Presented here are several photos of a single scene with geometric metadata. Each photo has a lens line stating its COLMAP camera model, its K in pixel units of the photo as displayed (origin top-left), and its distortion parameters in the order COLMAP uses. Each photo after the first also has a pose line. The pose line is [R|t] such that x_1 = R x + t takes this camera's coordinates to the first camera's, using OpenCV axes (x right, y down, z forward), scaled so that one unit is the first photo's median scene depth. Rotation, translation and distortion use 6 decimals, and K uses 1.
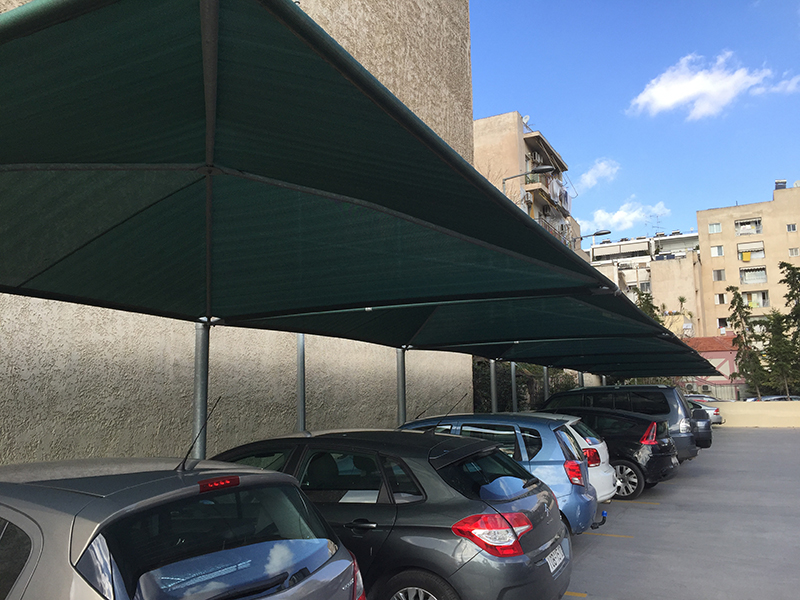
lens RADIAL K [[681.7, 0, 398.4], [0, 681.7, 296.9], [0, 0, 1]] dist [0.061639, -0.032020]
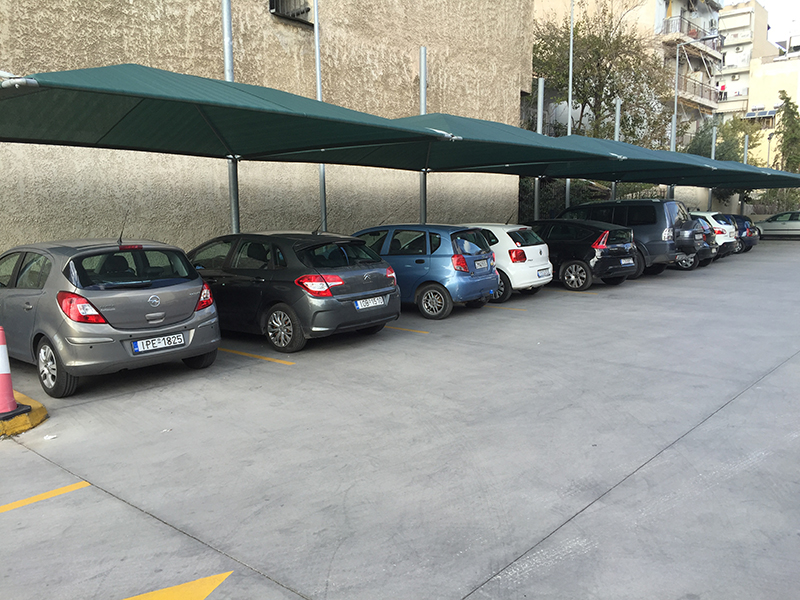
lens RADIAL K [[681.7, 0, 401.7], [0, 681.7, 300.7], [0, 0, 1]] dist [0.061639, -0.032020]
pose [[0.970346, 0.036617, -0.238931, 0.416711], [0.030537, 0.961970, 0.271442, -0.056309], [0.239784, -0.270689, 0.932326, -0.351118]]
